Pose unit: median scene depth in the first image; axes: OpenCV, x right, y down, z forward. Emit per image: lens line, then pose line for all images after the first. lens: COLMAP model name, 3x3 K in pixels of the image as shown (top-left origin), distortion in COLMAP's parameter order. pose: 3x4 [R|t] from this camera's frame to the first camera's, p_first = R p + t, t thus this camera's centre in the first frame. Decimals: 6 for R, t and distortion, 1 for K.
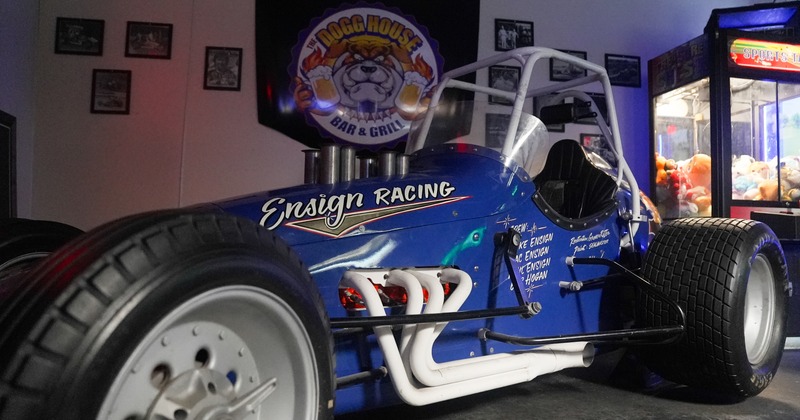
lens RADIAL K [[540.3, 0, 400.0], [0, 540.3, 210.0], [0, 0, 1]] dist [-0.077139, 0.007410]
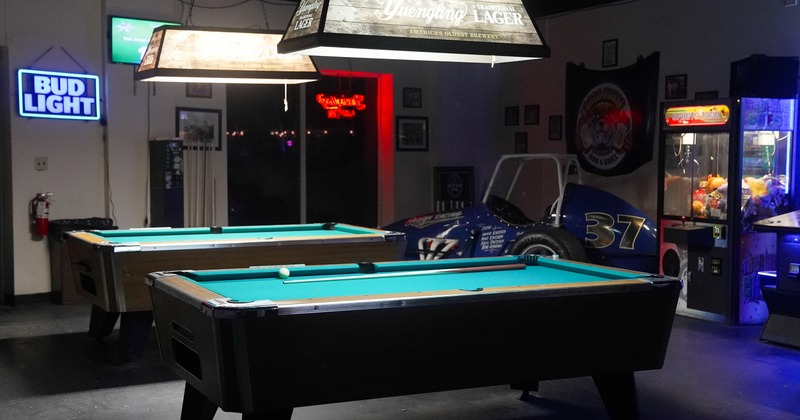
lens RADIAL K [[1080.8, 0, 400.0], [0, 1080.8, 210.0], [0, 0, 1]] dist [0.001905, 0.001776]
pose [[0.308670, 0.037857, -0.950415, 2.909946], [0.037081, 0.997969, 0.051794, -0.195510], [0.950446, -0.051230, 0.306640, -0.606098]]
